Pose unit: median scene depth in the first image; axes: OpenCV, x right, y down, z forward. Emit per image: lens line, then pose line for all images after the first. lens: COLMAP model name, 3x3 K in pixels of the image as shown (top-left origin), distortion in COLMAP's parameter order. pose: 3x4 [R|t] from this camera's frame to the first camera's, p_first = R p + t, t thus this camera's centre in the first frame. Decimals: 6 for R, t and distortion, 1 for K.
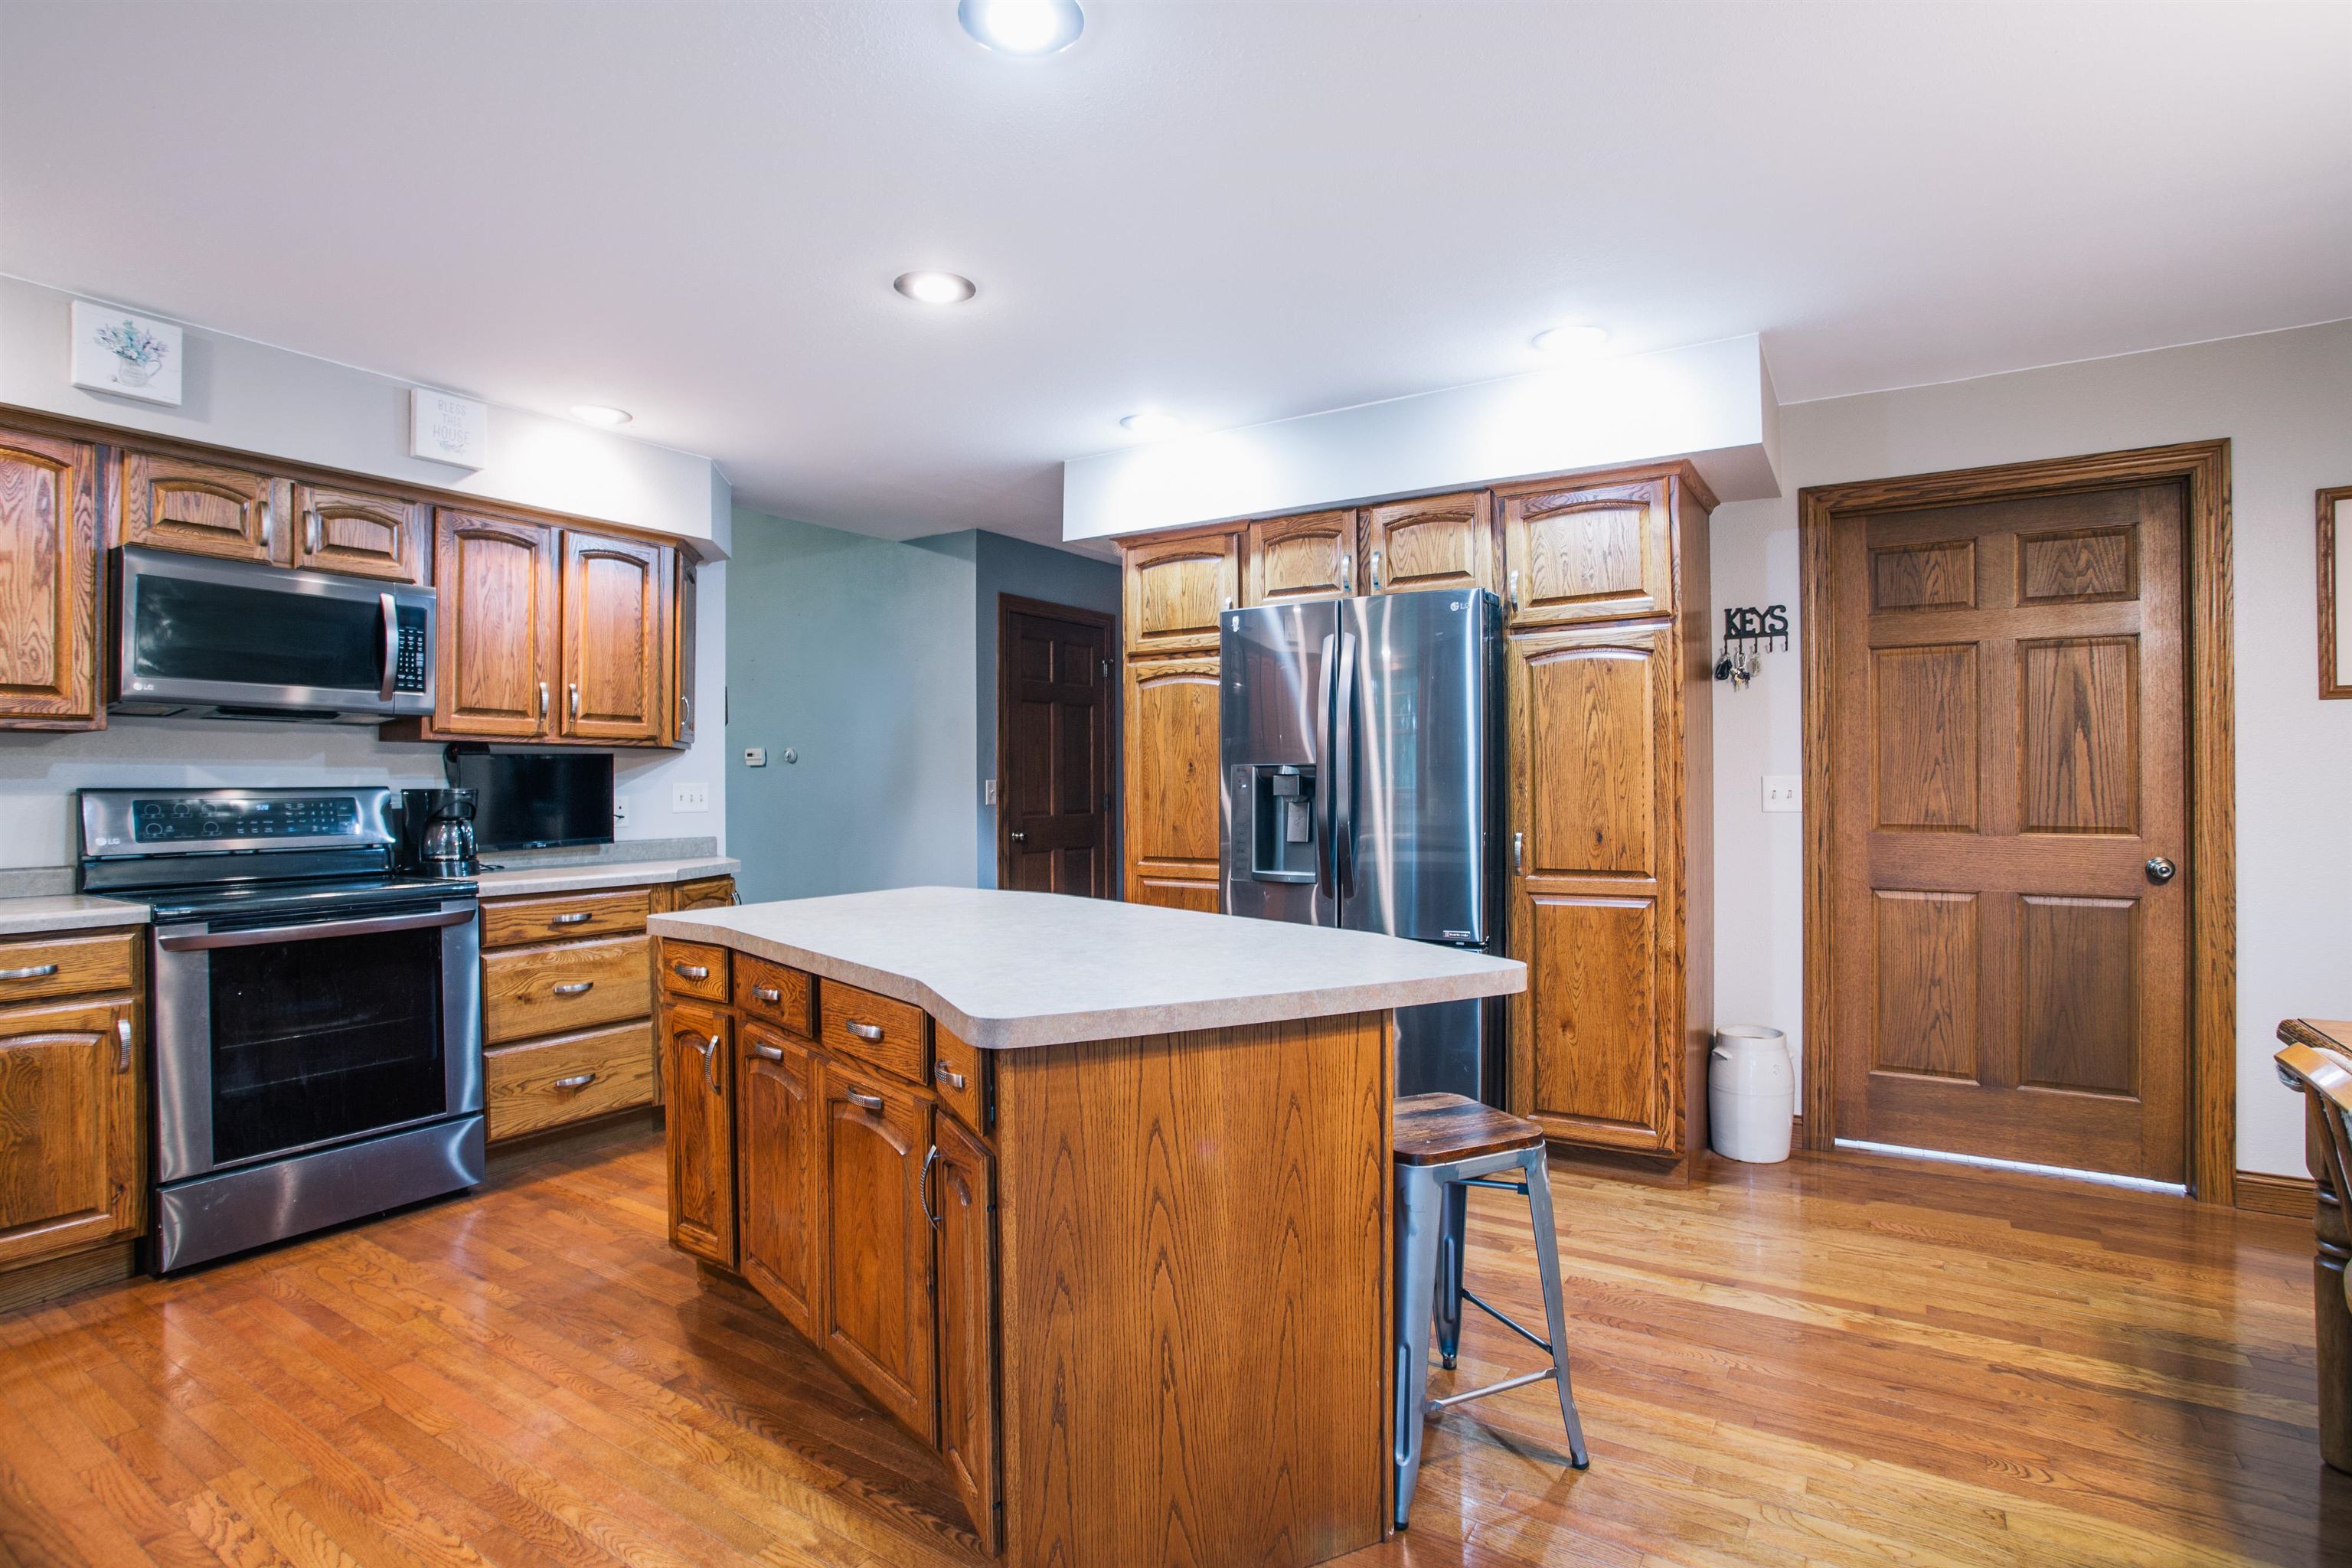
lens RADIAL K [[1232.6, 0, 1204.1], [0, 1232.6, 774.9], [0, 0, 1]] dist [-0.074520, 0.033559]
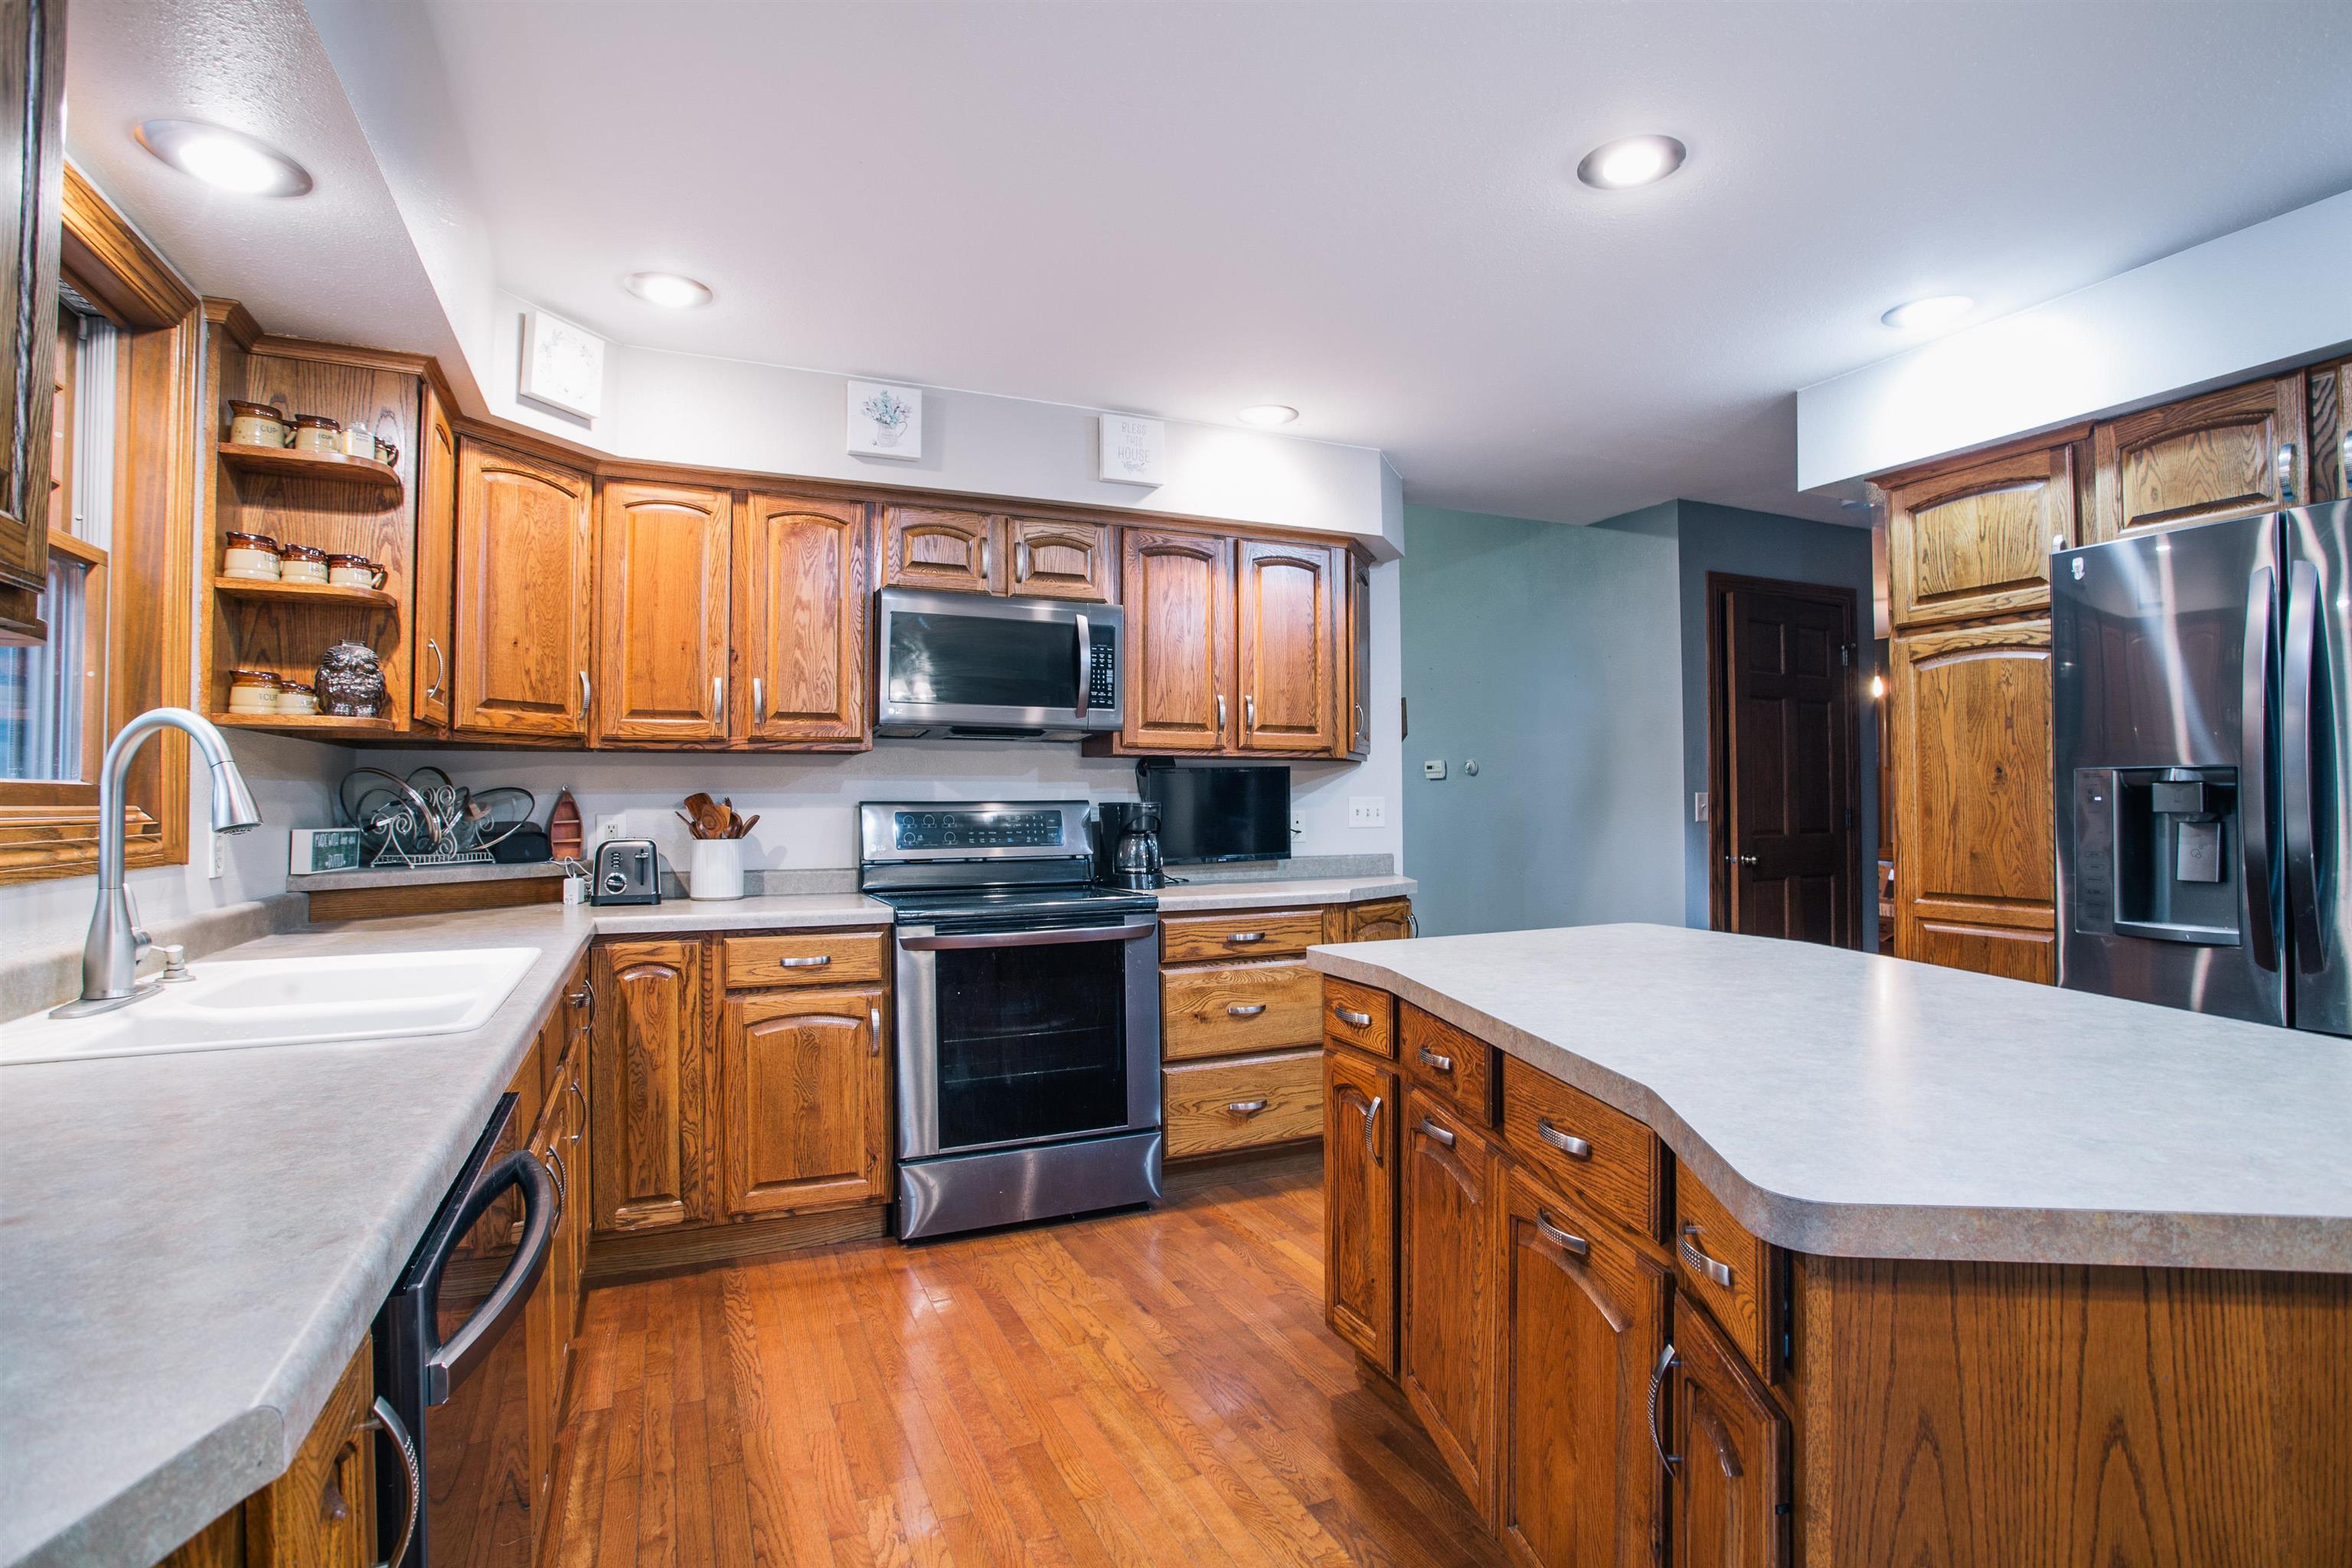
lens RADIAL K [[1188.3, 0, 1176.0], [0, 1188.3, 784.0], [0, 0, 1]] dist [-0.082496, 0.035565]
pose [[0.840111, -0.007573, -0.542362, -0.059153], [0.004624, 0.999966, -0.006800, 0.002936], [0.542395, 0.003205, 0.840117, 0.186308]]
